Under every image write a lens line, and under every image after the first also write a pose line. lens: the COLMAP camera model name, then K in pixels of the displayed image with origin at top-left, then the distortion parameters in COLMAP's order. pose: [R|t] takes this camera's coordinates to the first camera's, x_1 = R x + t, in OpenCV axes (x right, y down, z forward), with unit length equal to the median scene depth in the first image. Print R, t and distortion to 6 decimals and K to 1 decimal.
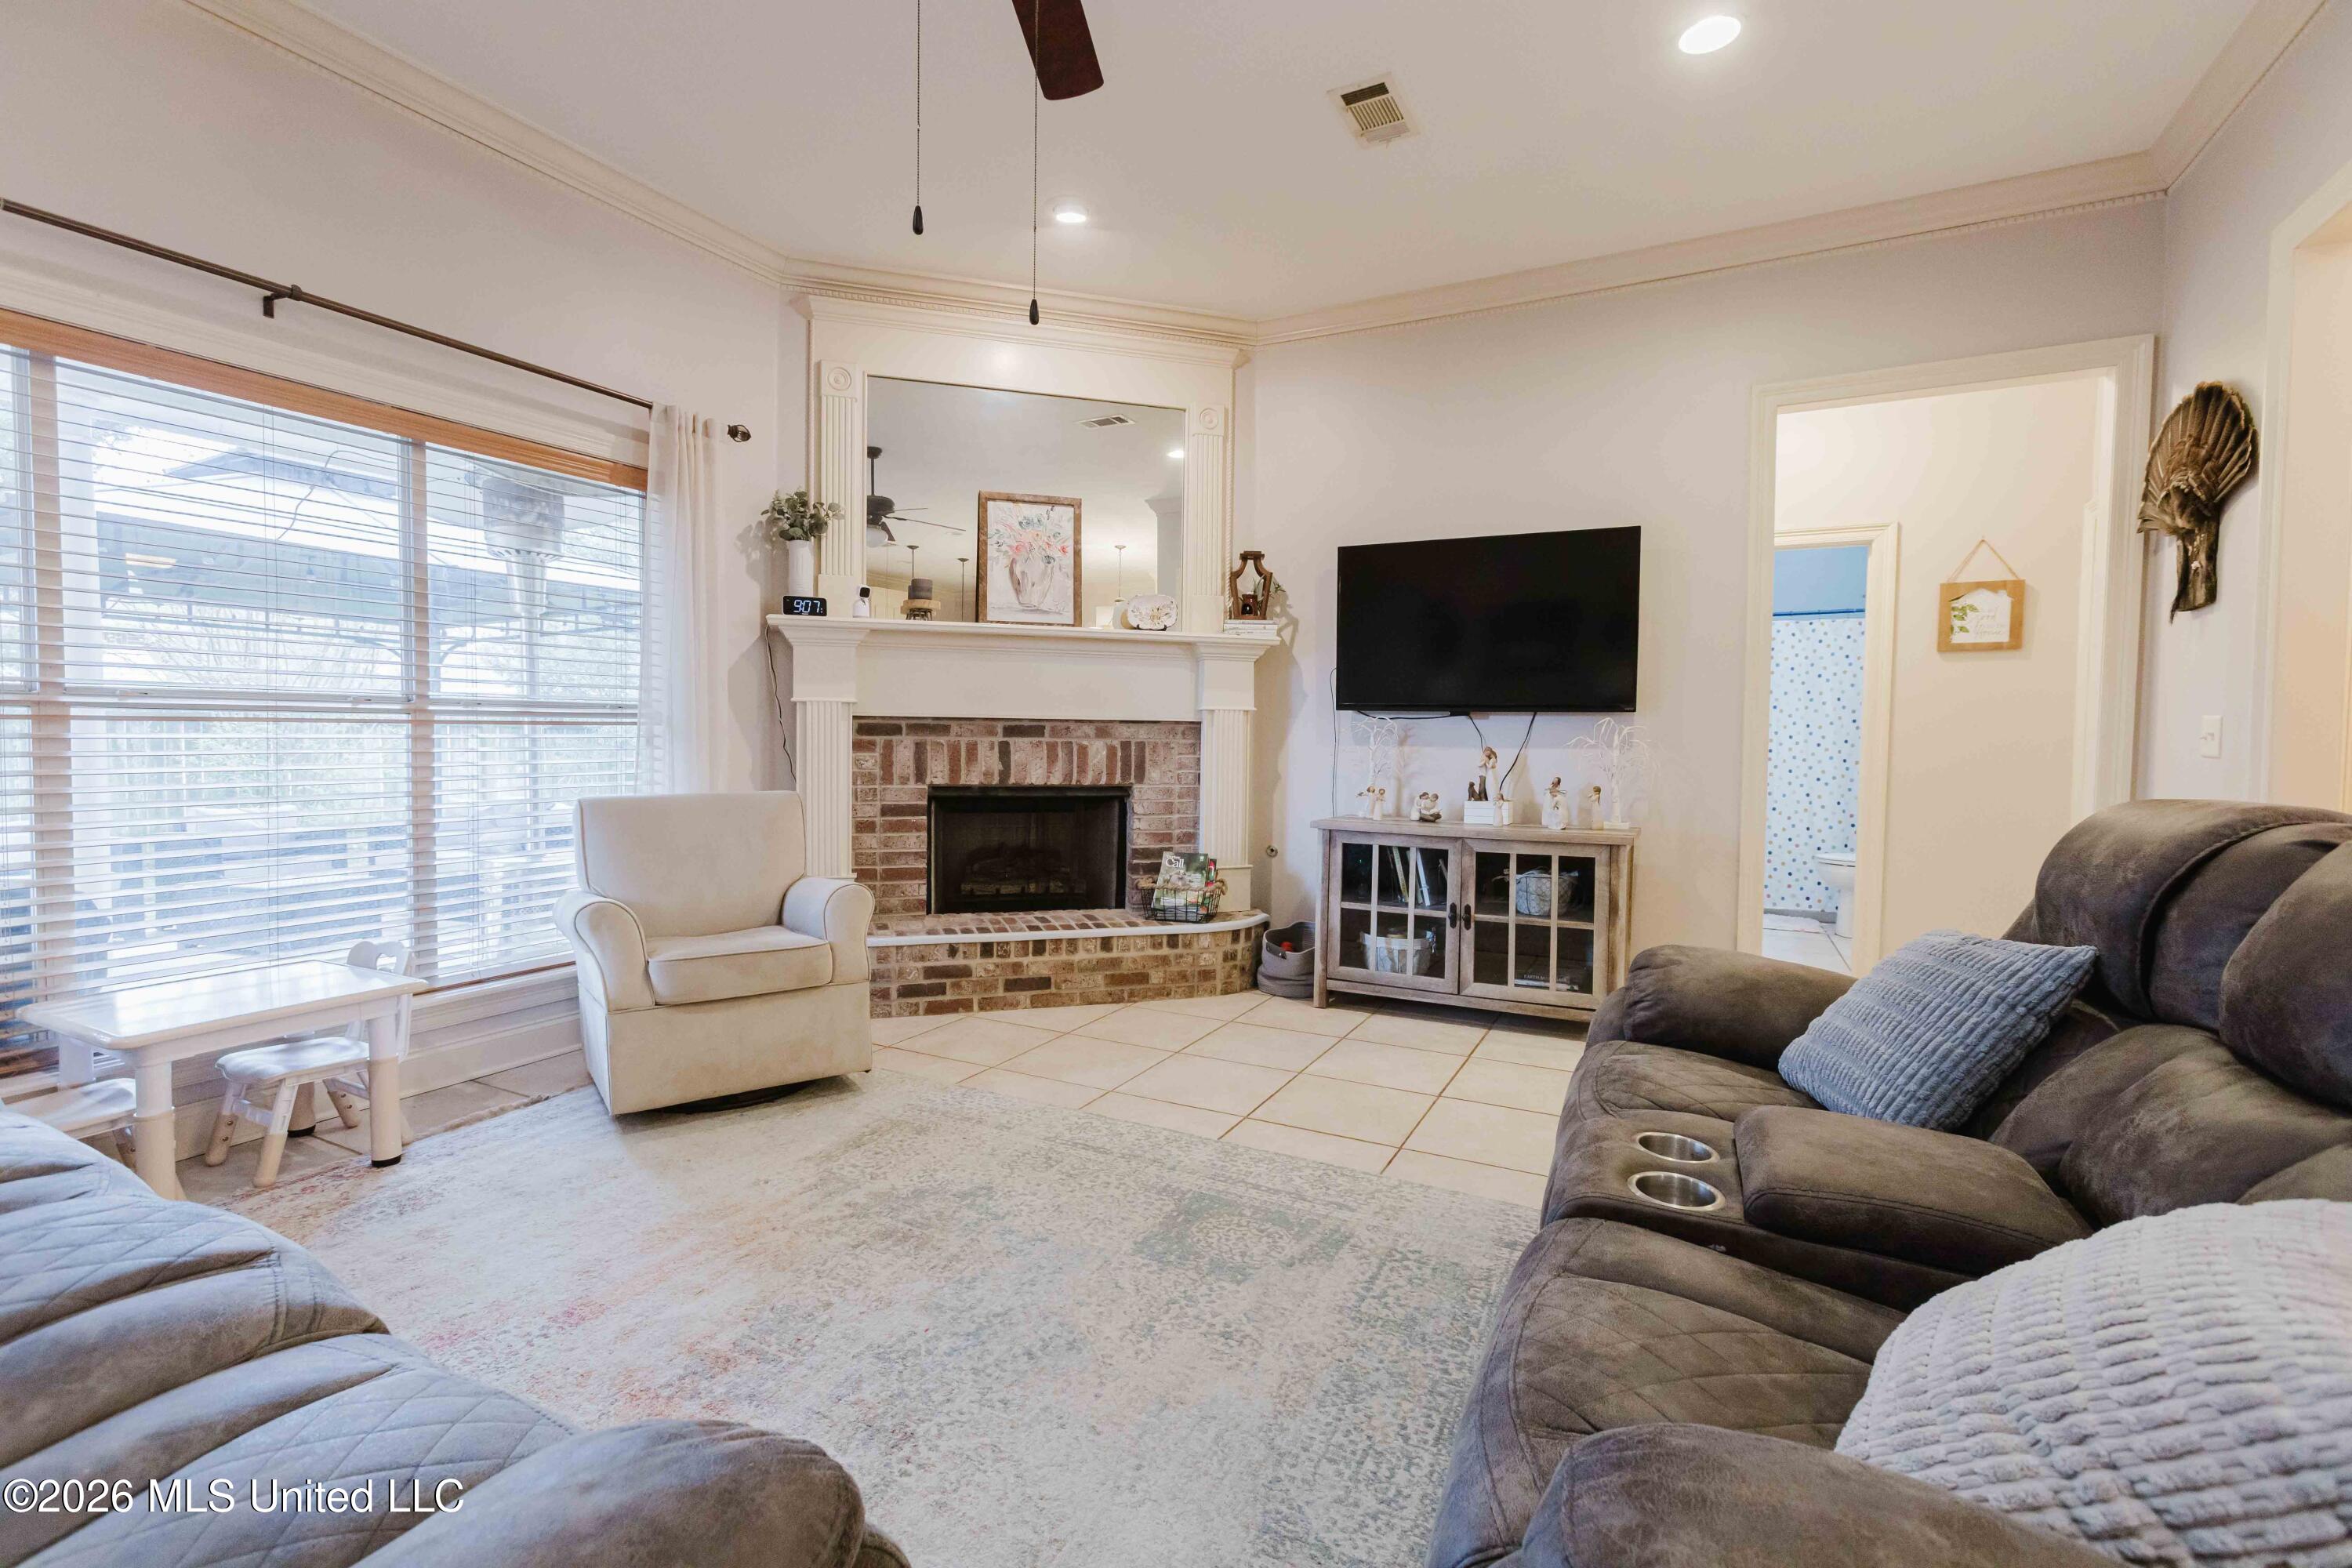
lens RADIAL K [[1041.8, 0, 1169.9], [0, 1041.8, 767.9], [0, 0, 1]] dist [-0.034535, 0.030413]
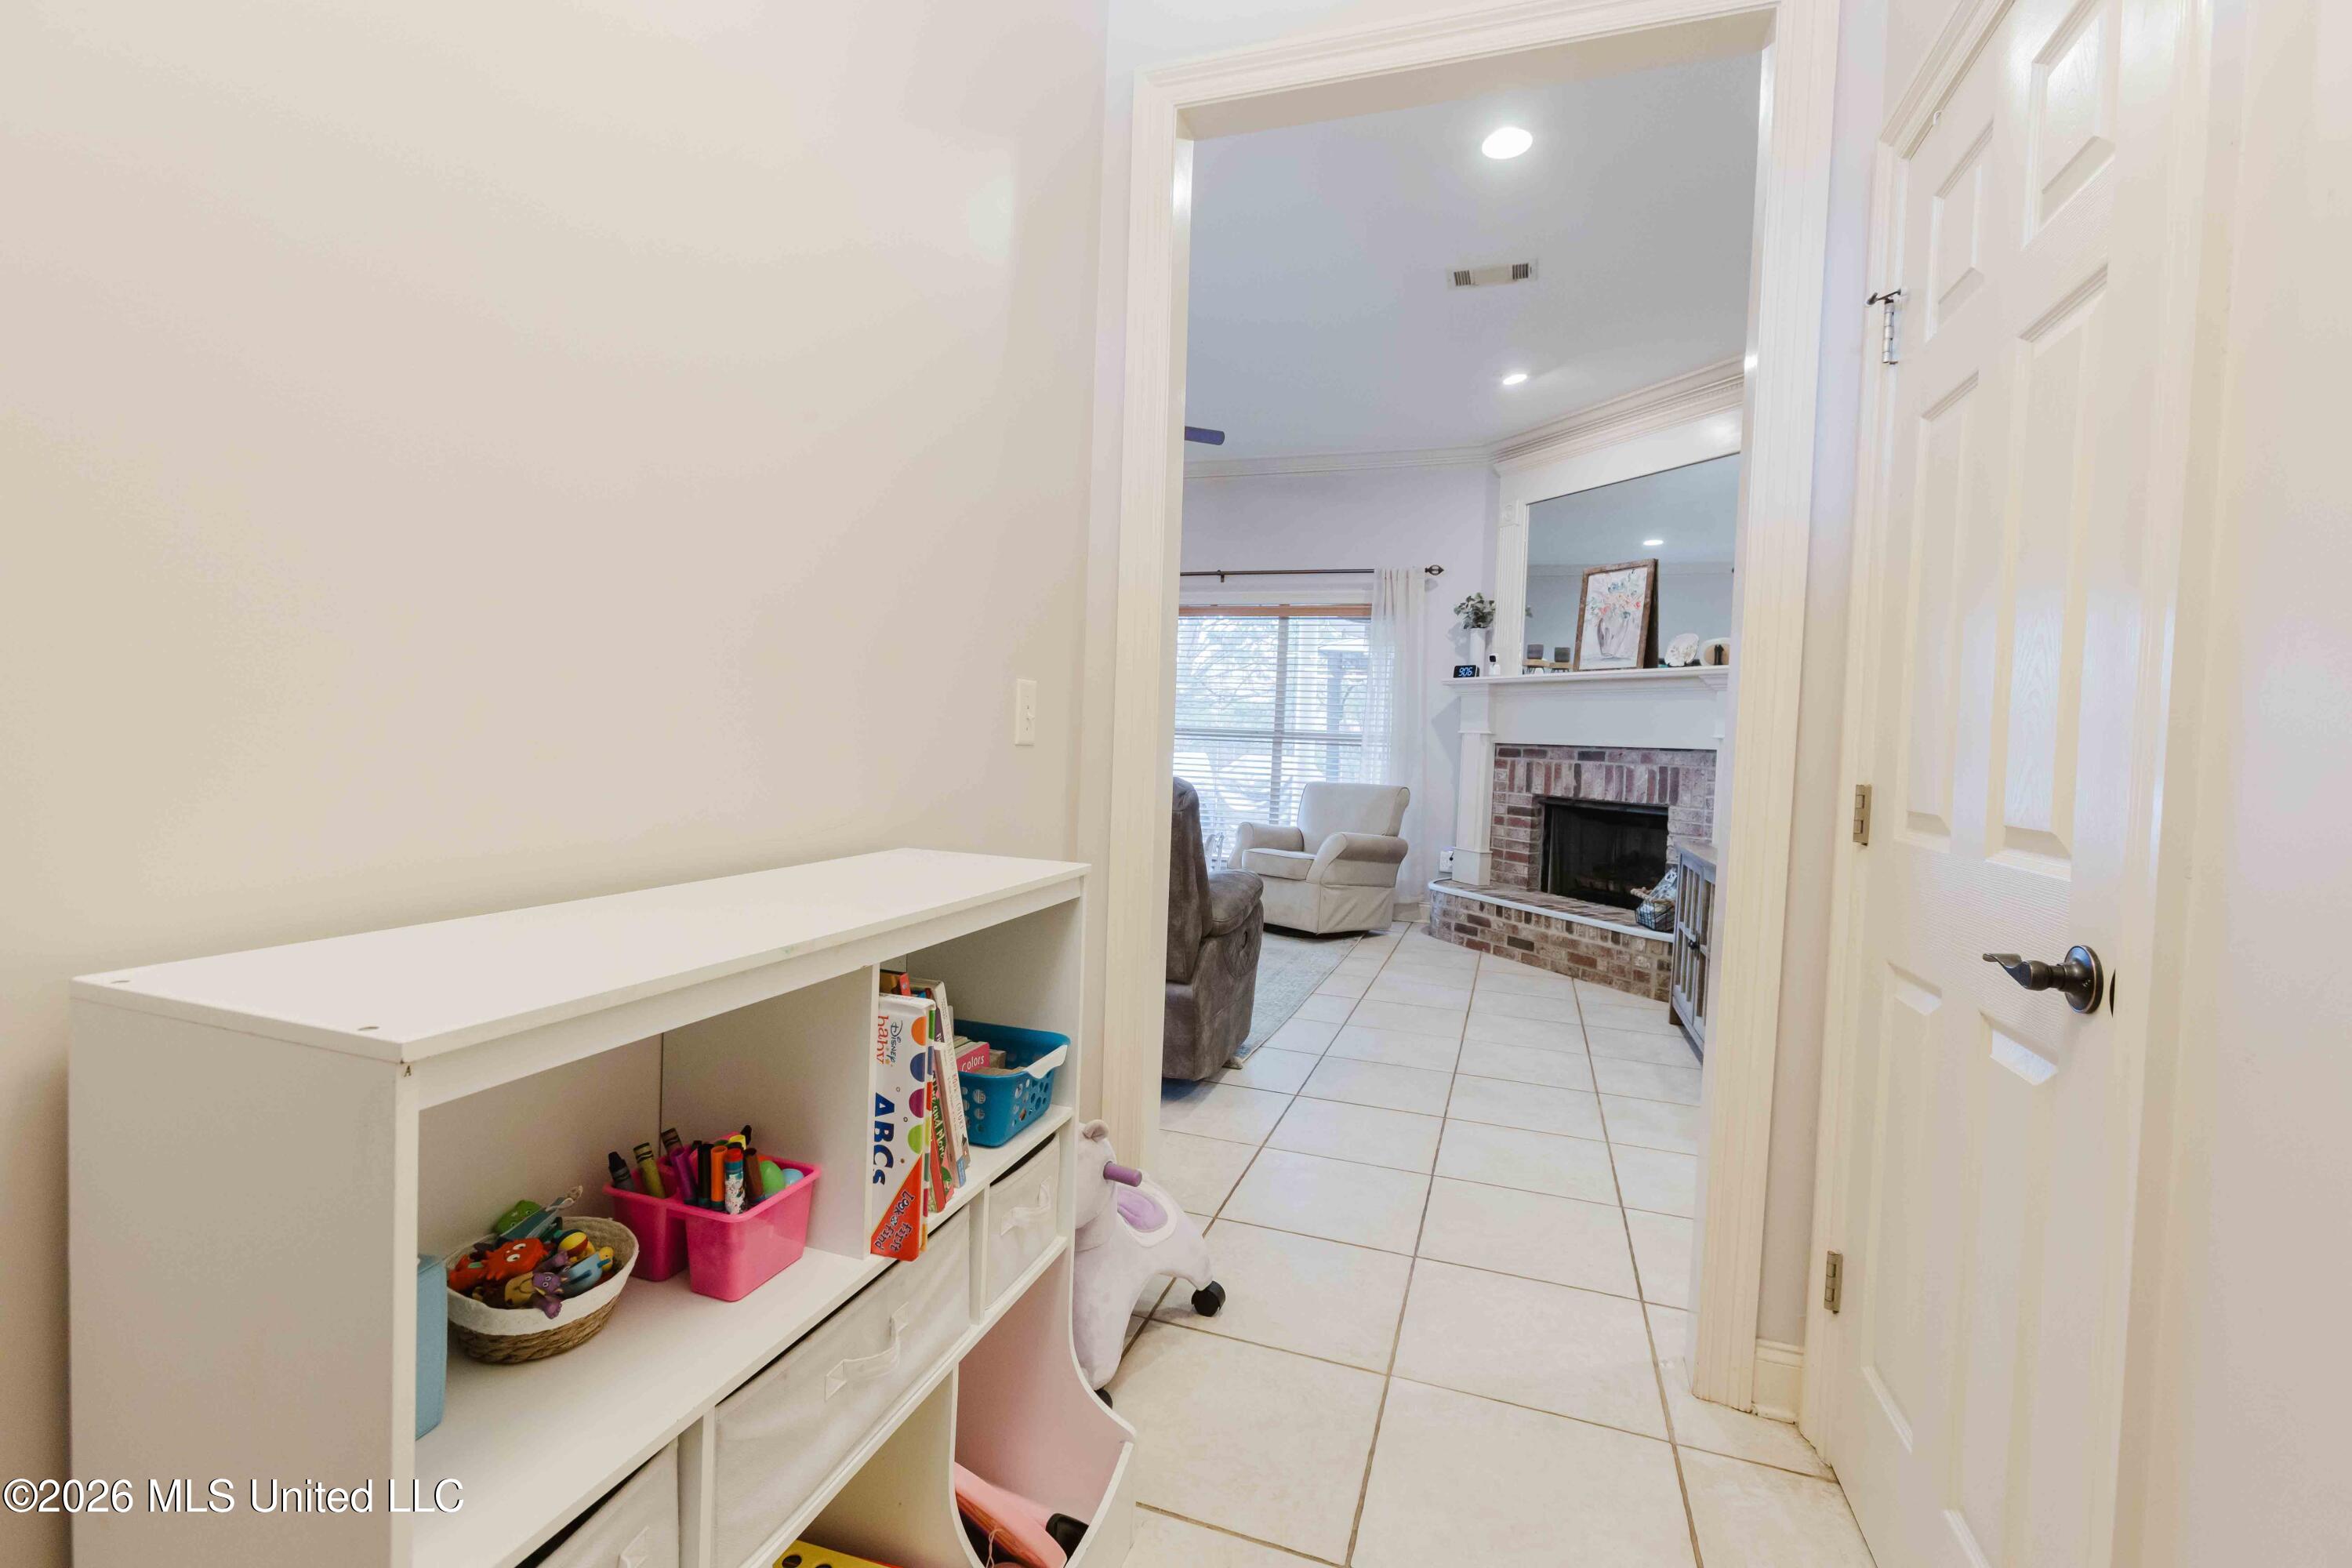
lens RADIAL K [[1041.8, 0, 1169.9], [0, 1041.8, 767.9], [0, 0, 1]] dist [-0.034535, 0.030413]
pose [[0.153925, 0.019347, -0.987893, 1.043973], [-0.072250, 0.997352, 0.008275, 0.005271], [0.985438, 0.070102, 0.154915, 0.320565]]
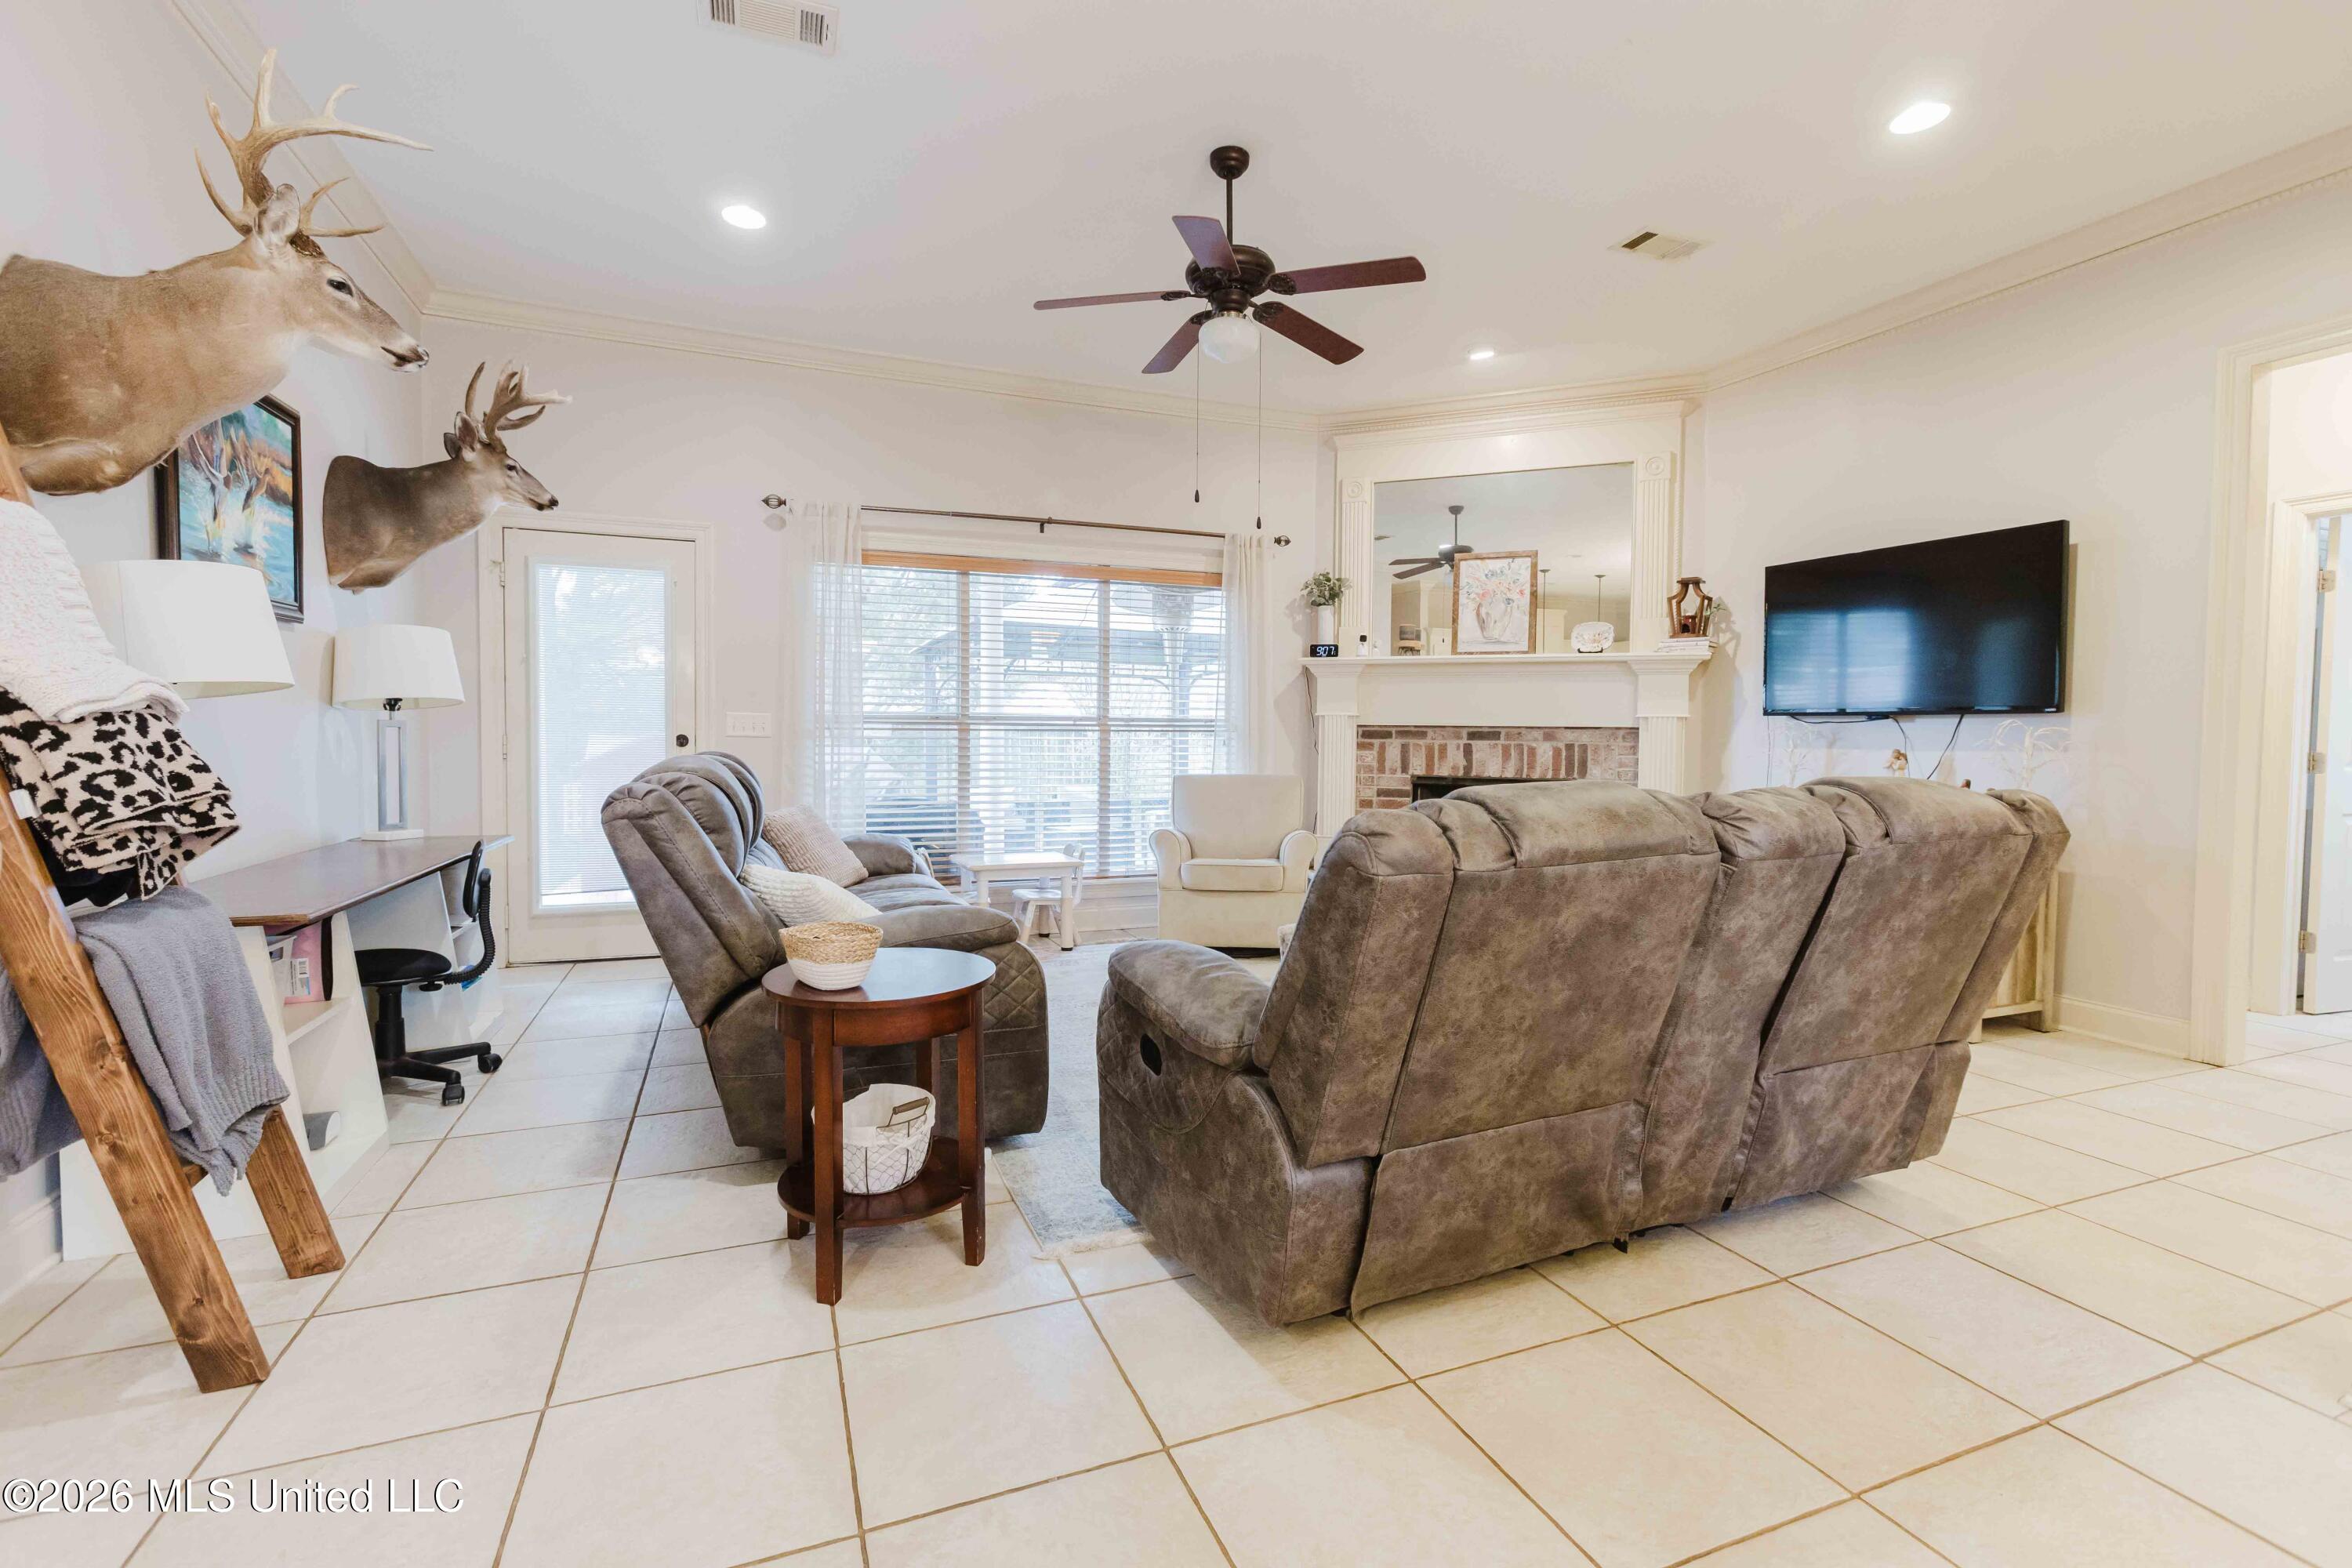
lens RADIAL K [[1041.8, 0, 1169.9], [0, 1041.8, 767.9], [0, 0, 1]] dist [-0.034535, 0.030413]
pose [[0.764485, 0.016141, -0.644439, 0.409787], [-0.021984, 0.999758, -0.001039, 0.015356], [0.644267, 0.014962, 0.764655, -0.251407]]
